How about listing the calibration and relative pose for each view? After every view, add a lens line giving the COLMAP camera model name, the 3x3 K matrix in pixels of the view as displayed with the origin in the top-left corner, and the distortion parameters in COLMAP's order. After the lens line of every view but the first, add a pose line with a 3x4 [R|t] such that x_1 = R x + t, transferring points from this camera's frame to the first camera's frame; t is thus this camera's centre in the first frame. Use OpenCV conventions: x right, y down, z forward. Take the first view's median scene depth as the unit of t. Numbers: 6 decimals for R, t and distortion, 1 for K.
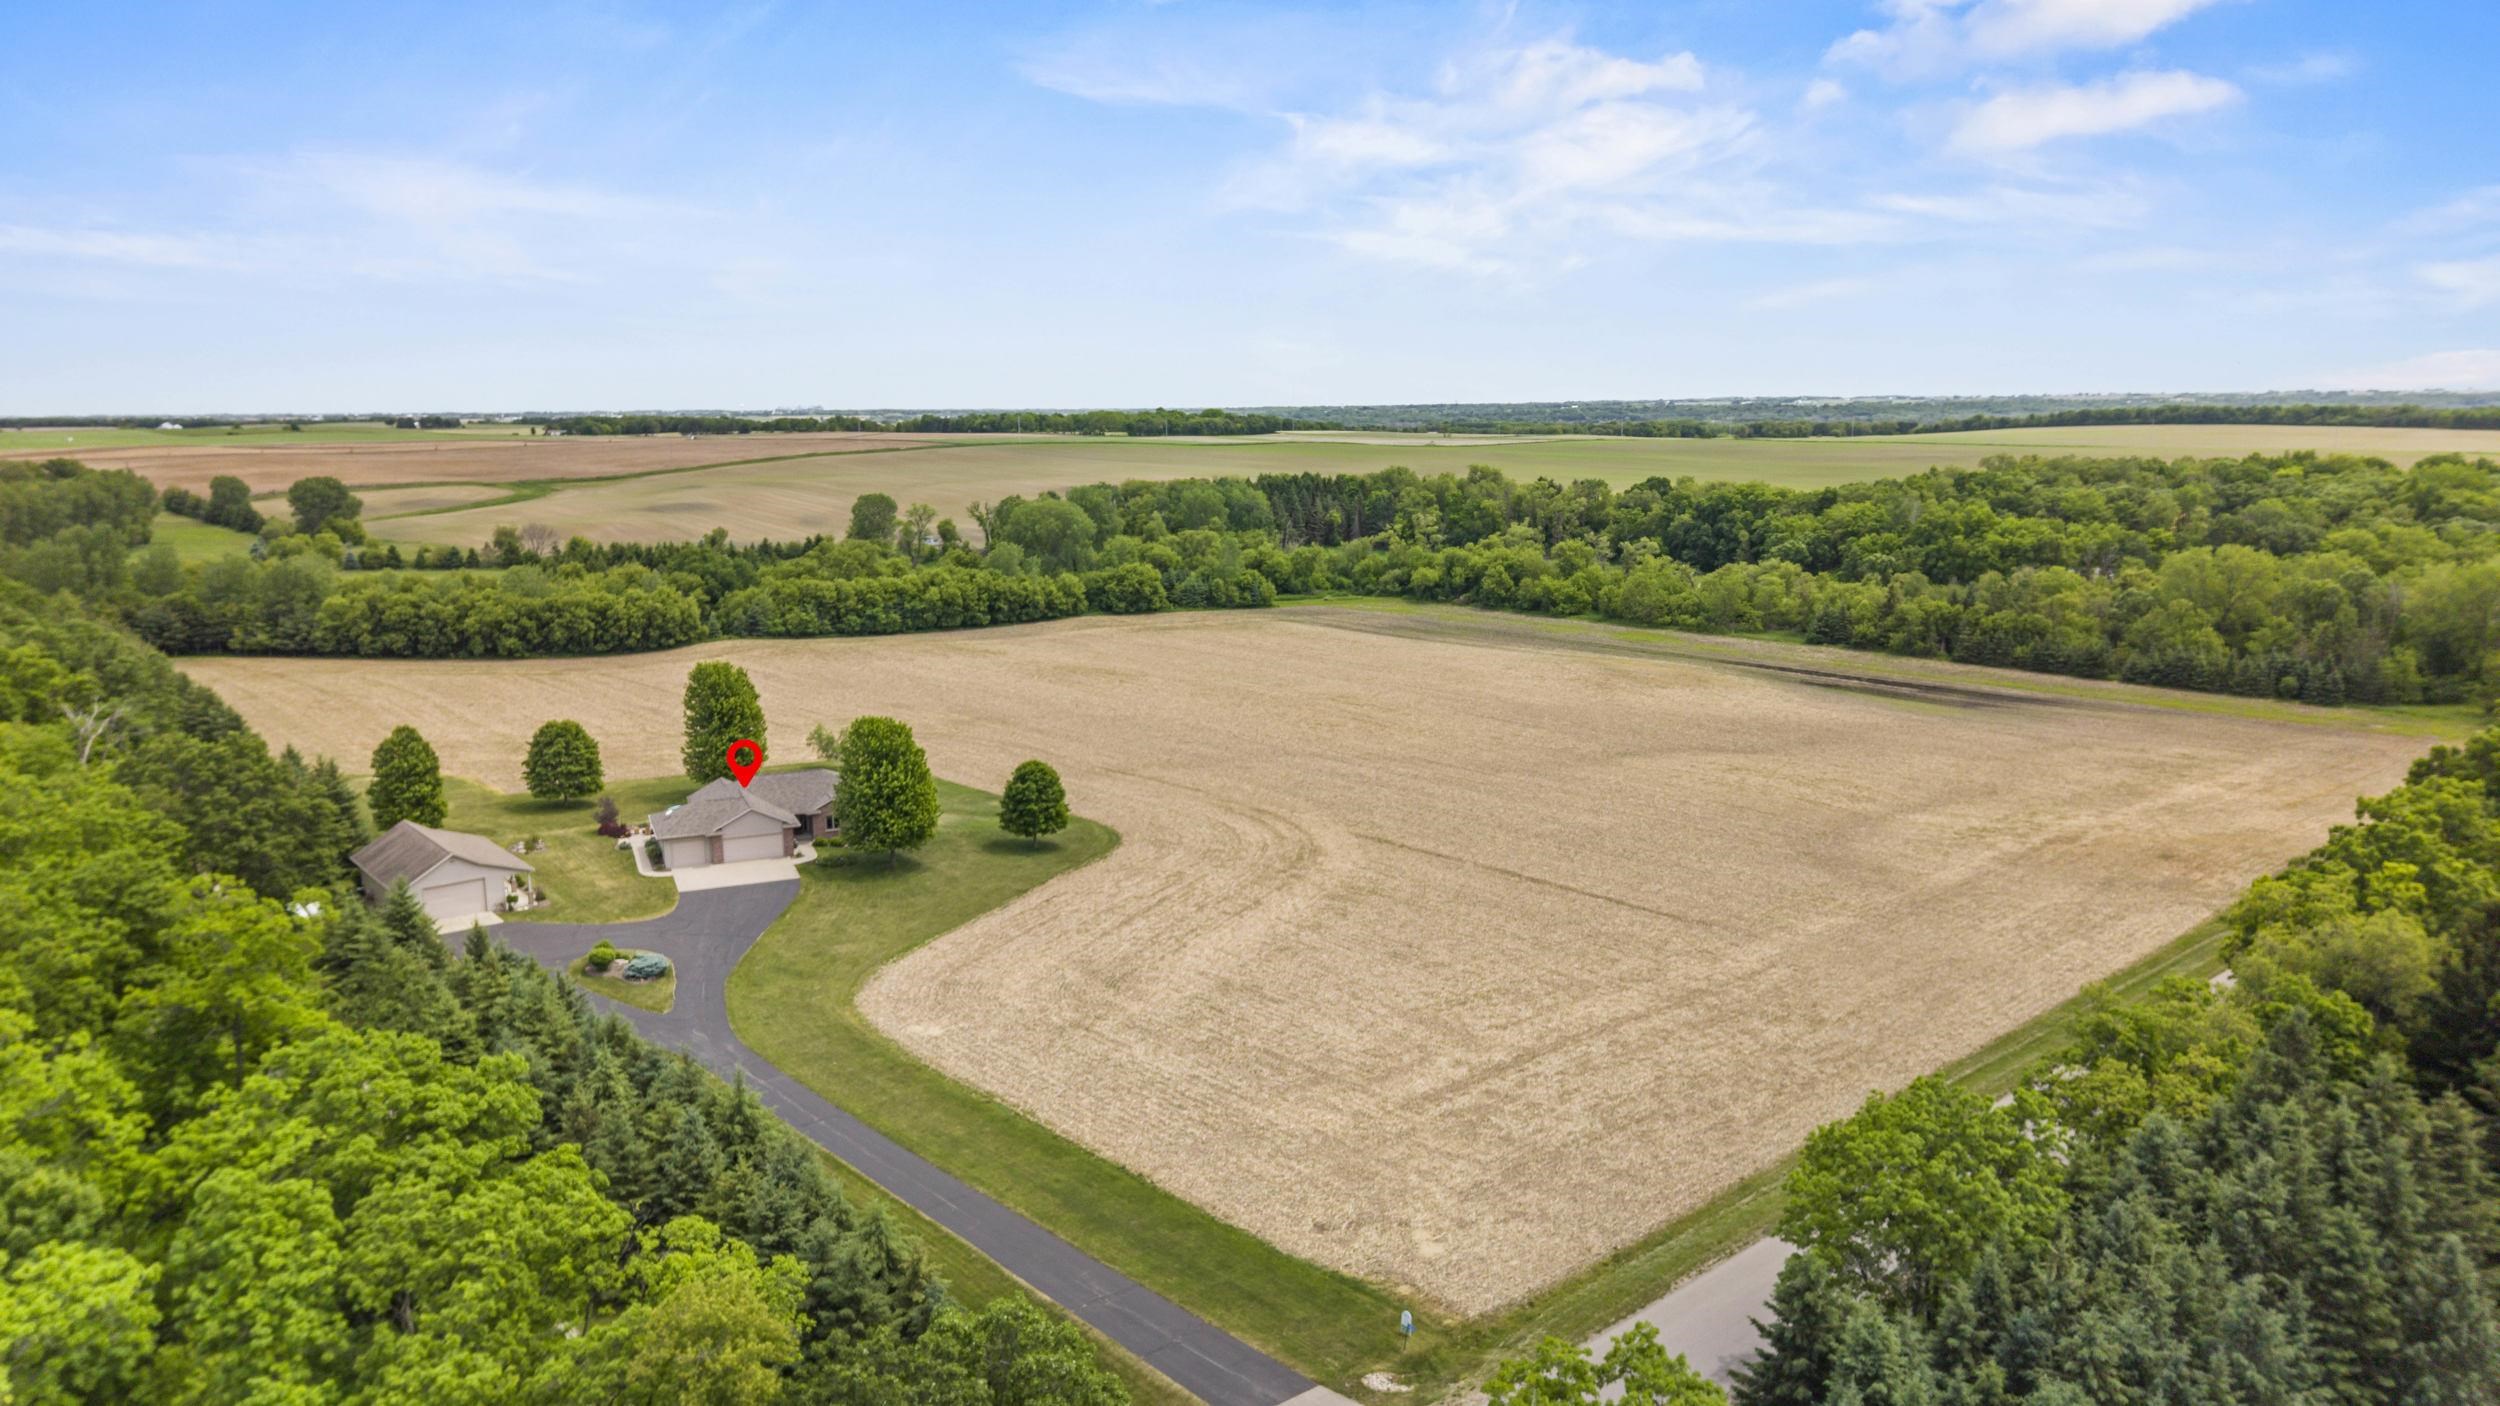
lens RADIAL K [[1676.4, 0, 1251.4], [0, 1676.4, 671.2], [0, 0, 1]] dist [0.114398, -0.147293]
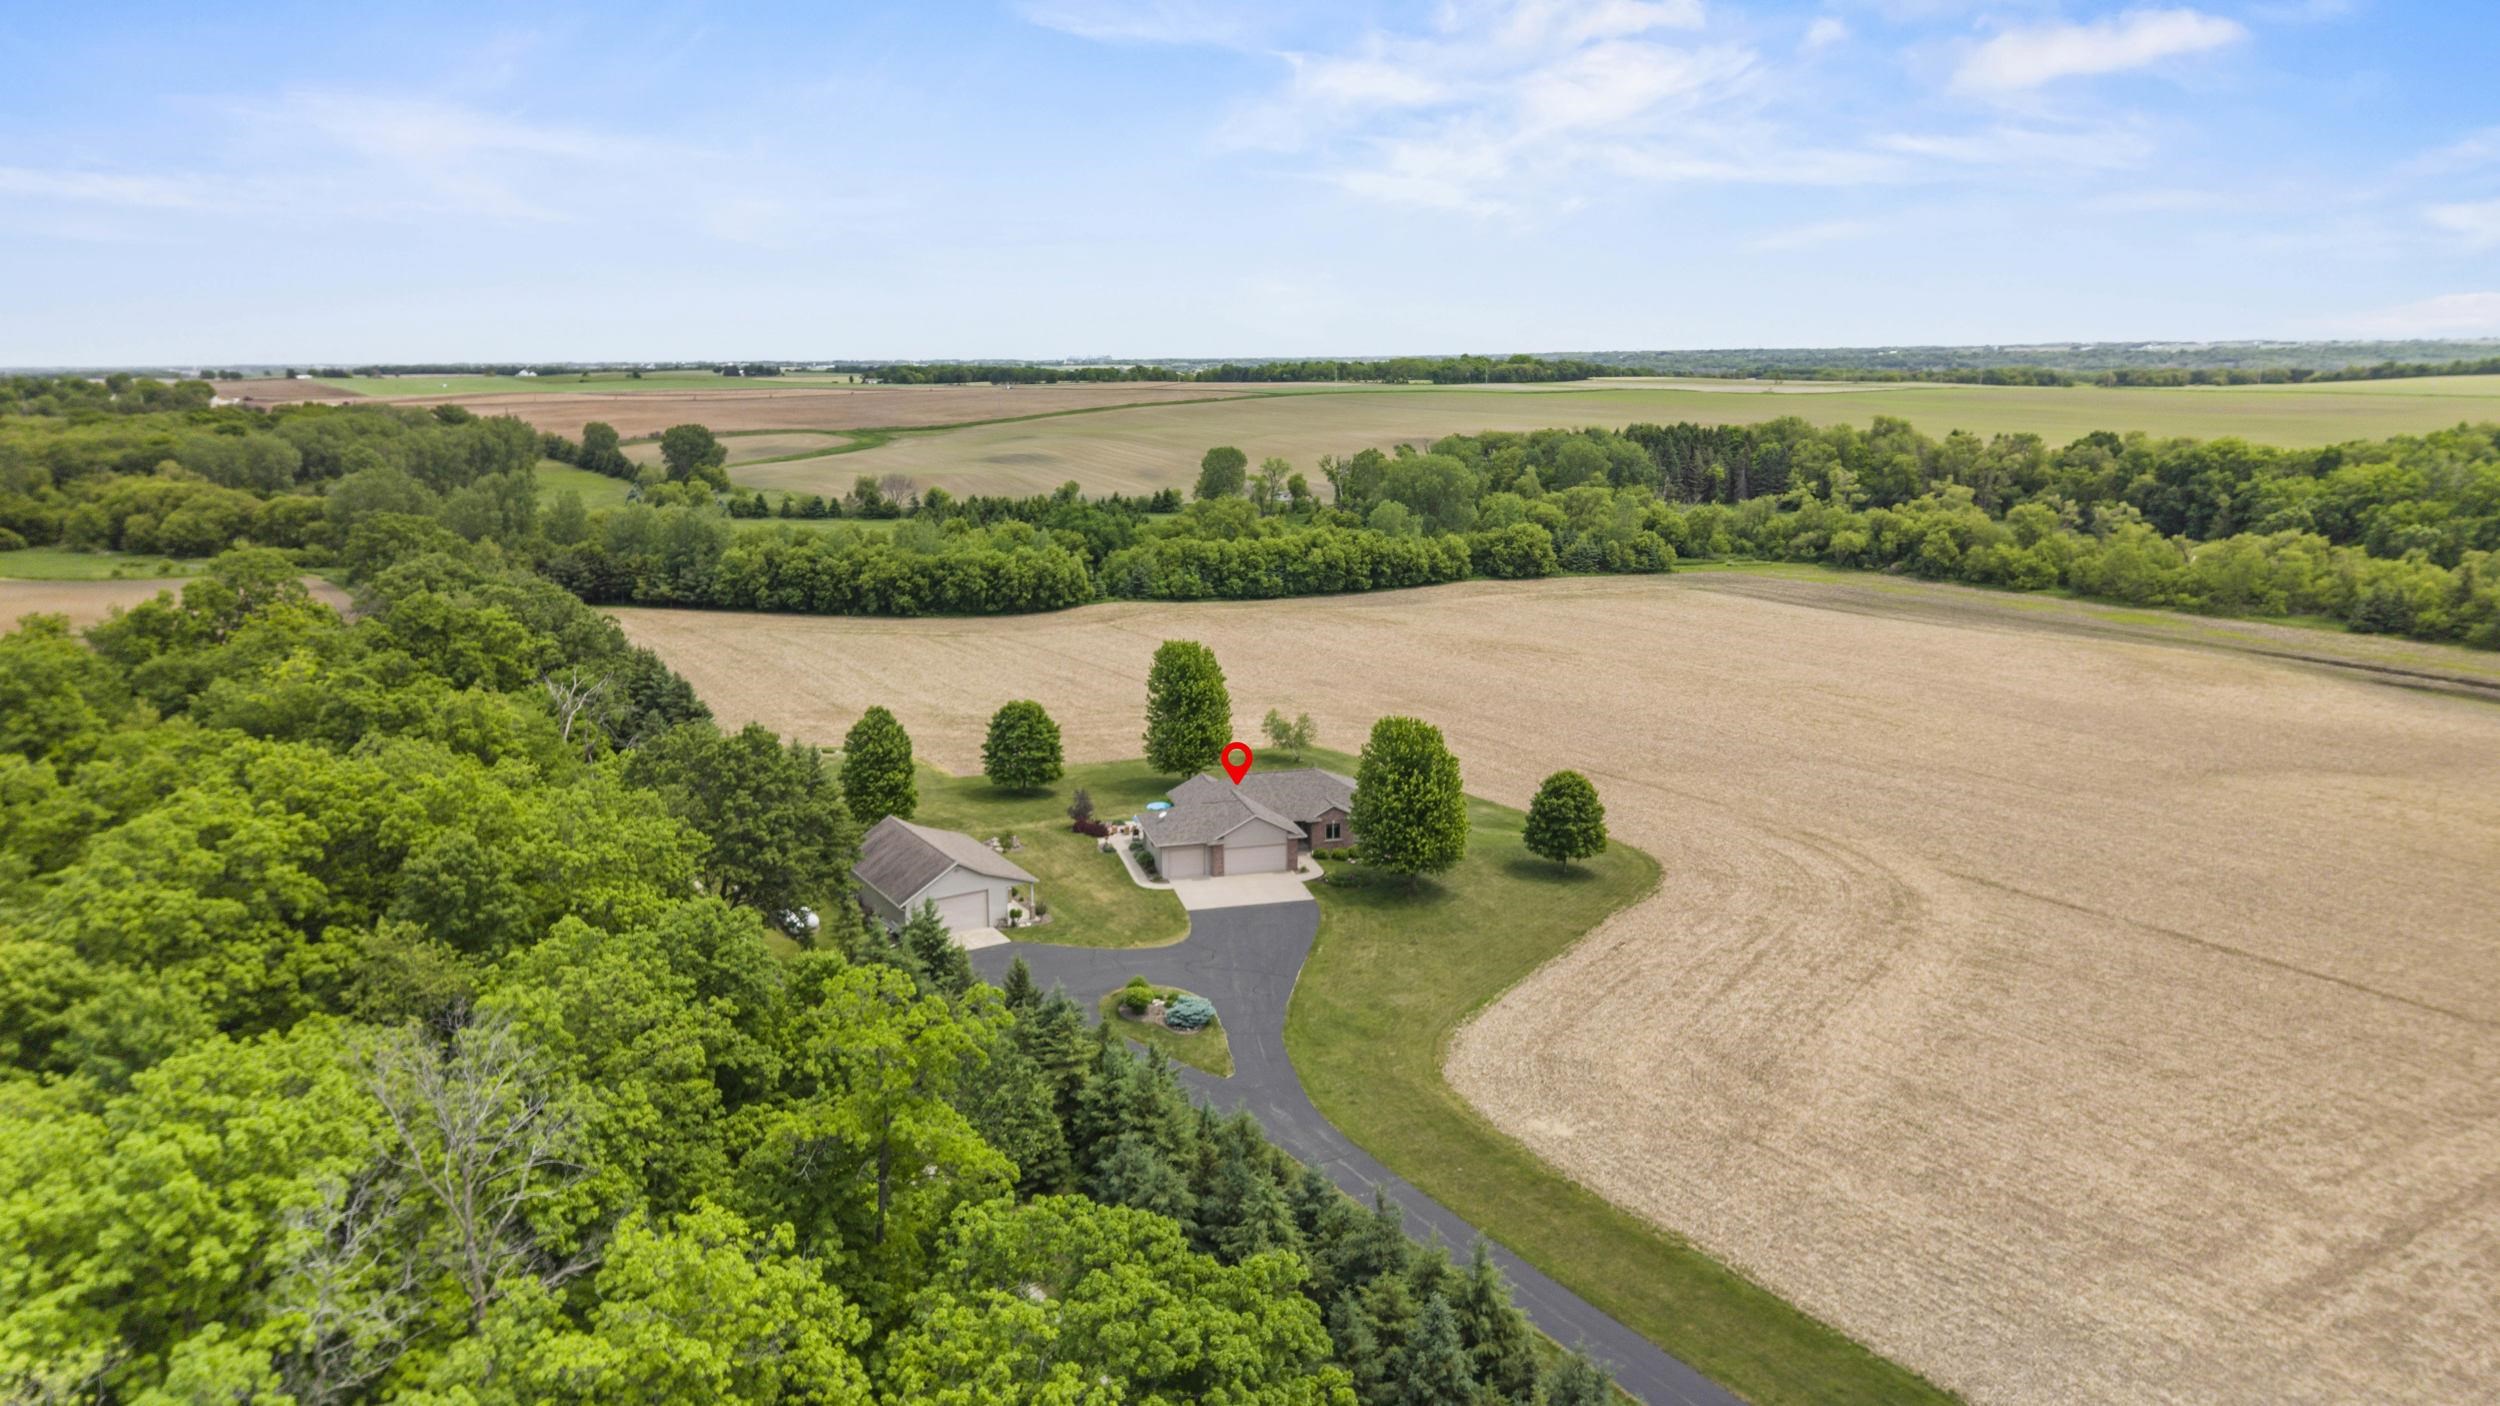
lens RADIAL K [[1682.1, 0, 1250.0], [0, 1682.1, 703.0], [0, 0, 1]] dist [0.062426, -0.068337]
pose [[0.987671, 0.031646, -0.153314, -0.077793], [-0.024203, 0.998447, 0.050177, -0.009709], [0.154664, -0.045848, 0.986903, 0.068370]]
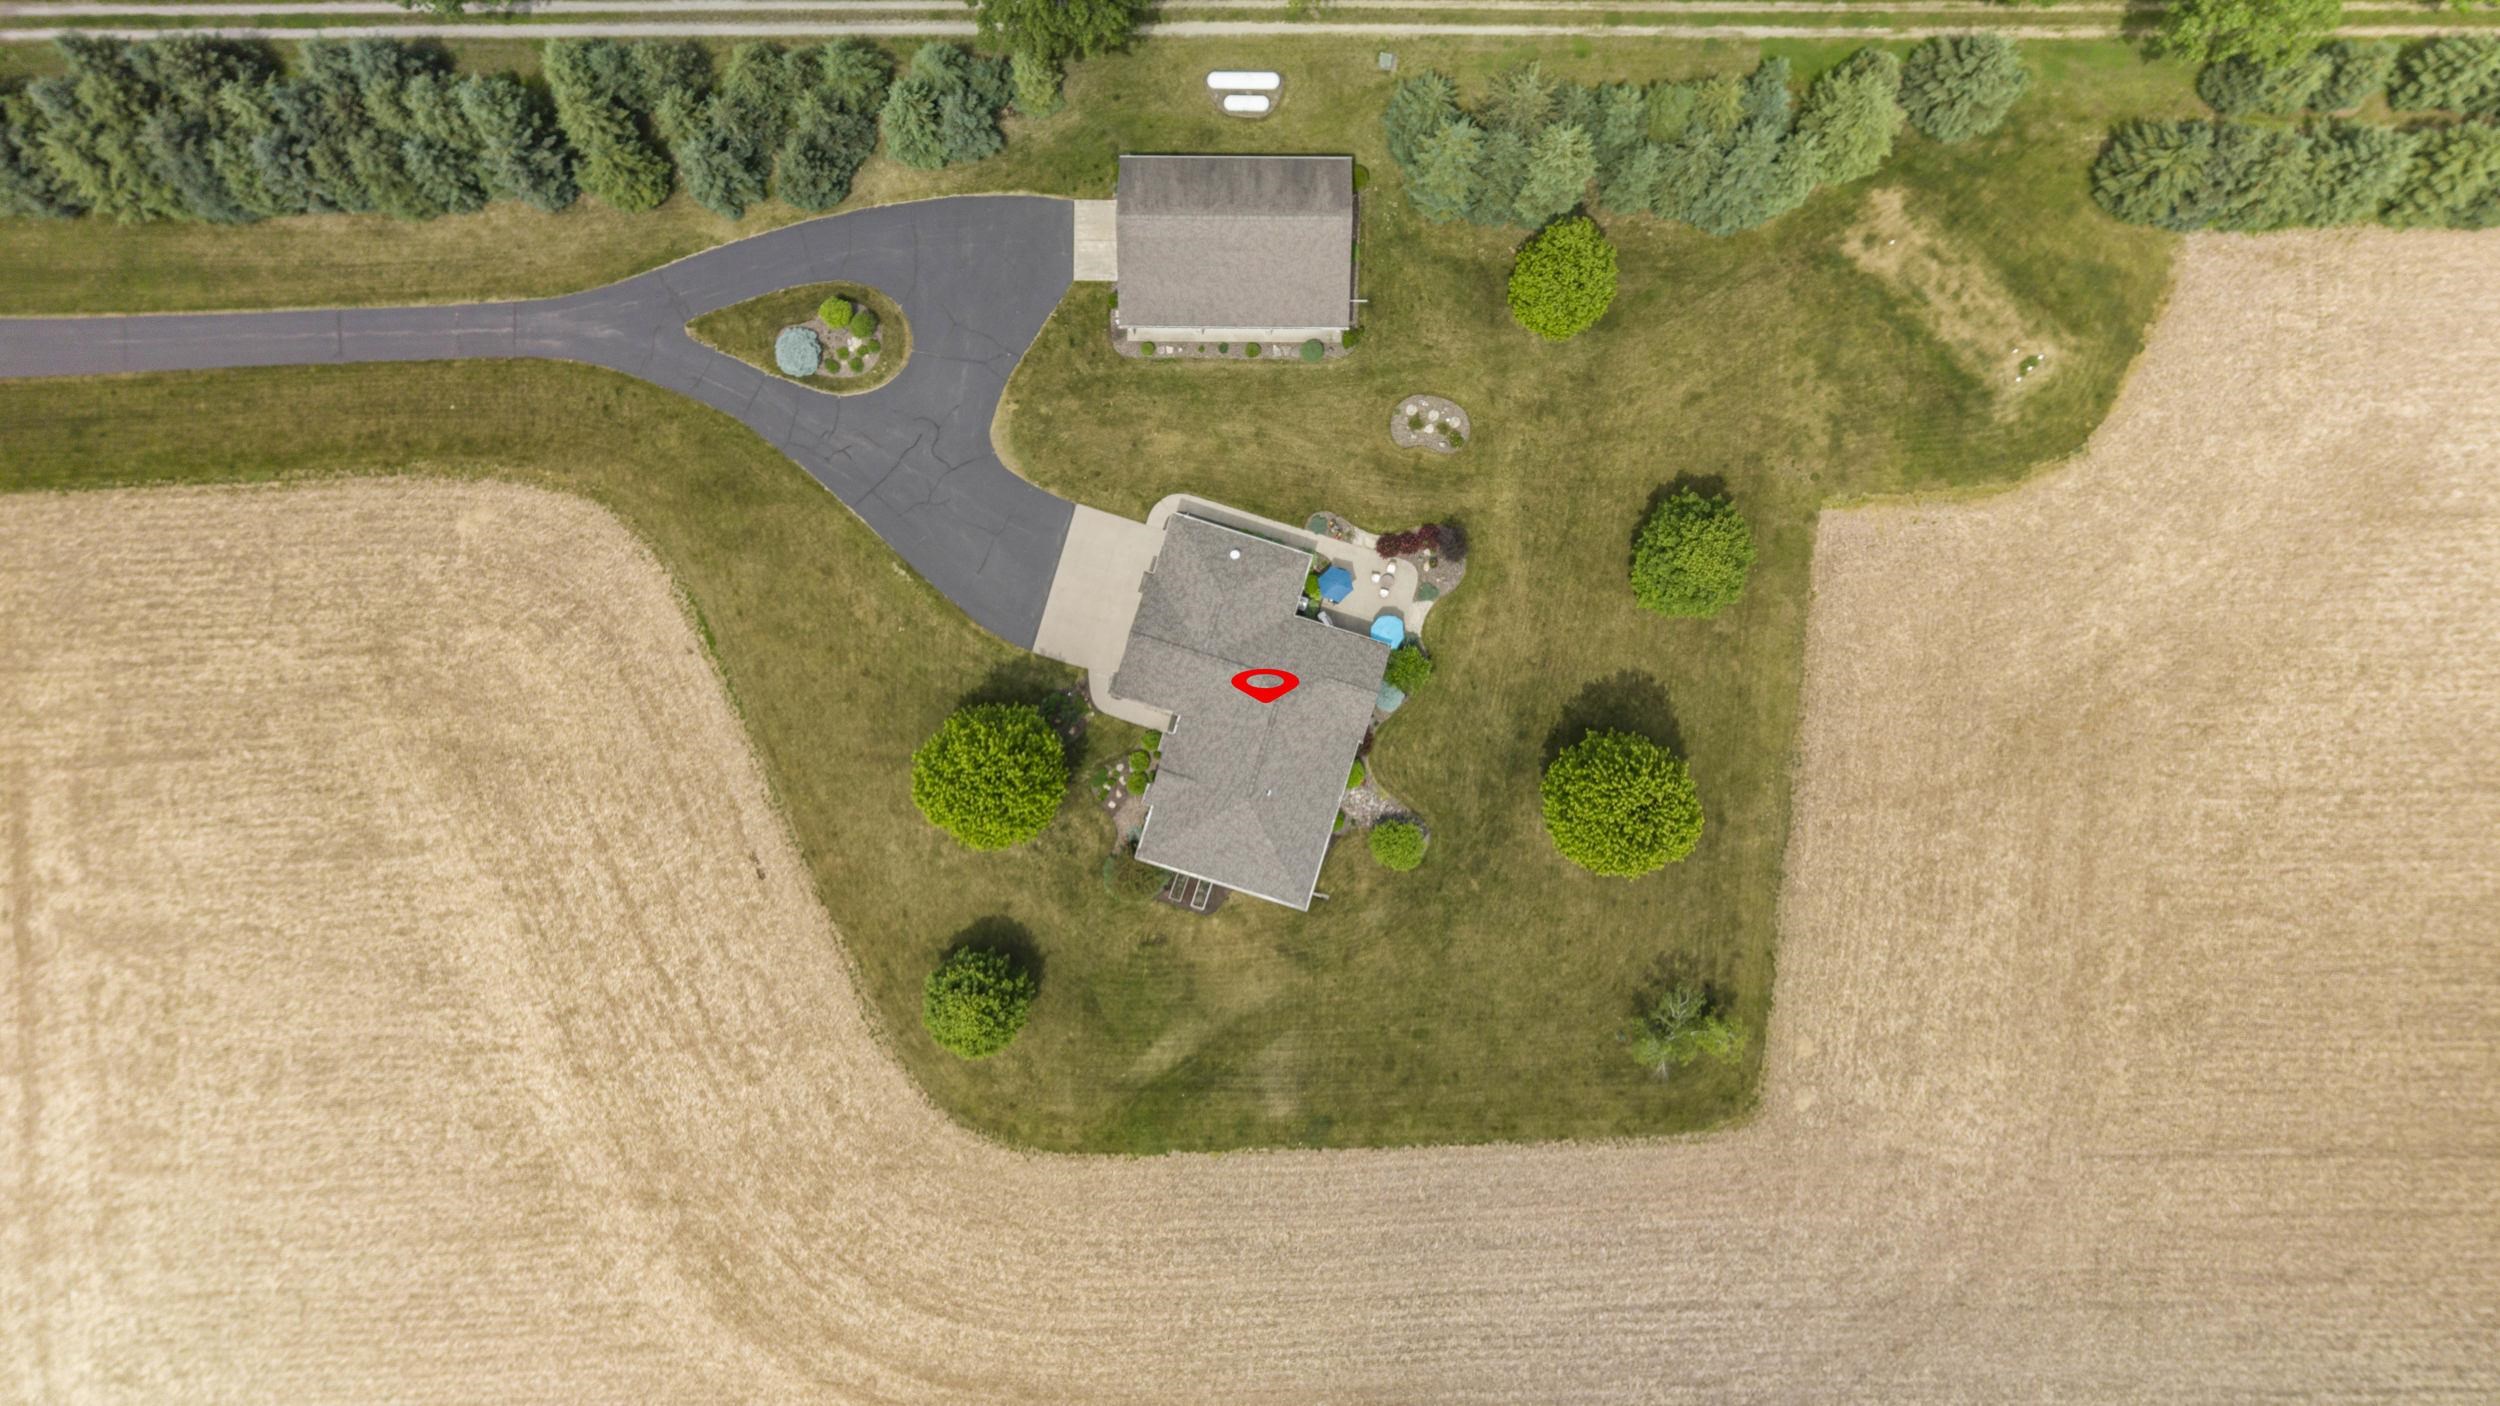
lens RADIAL K [[1682.1, 0, 1250.0], [0, 1682.1, 703.0], [0, 0, 1]] dist [0.062426, -0.068337]
pose [[-0.647694, 0.761174, 0.033272, -0.153252], [-0.100759, -0.128860, 0.986531, -0.280030], [0.755209, 0.635617, 0.160157, 0.444563]]
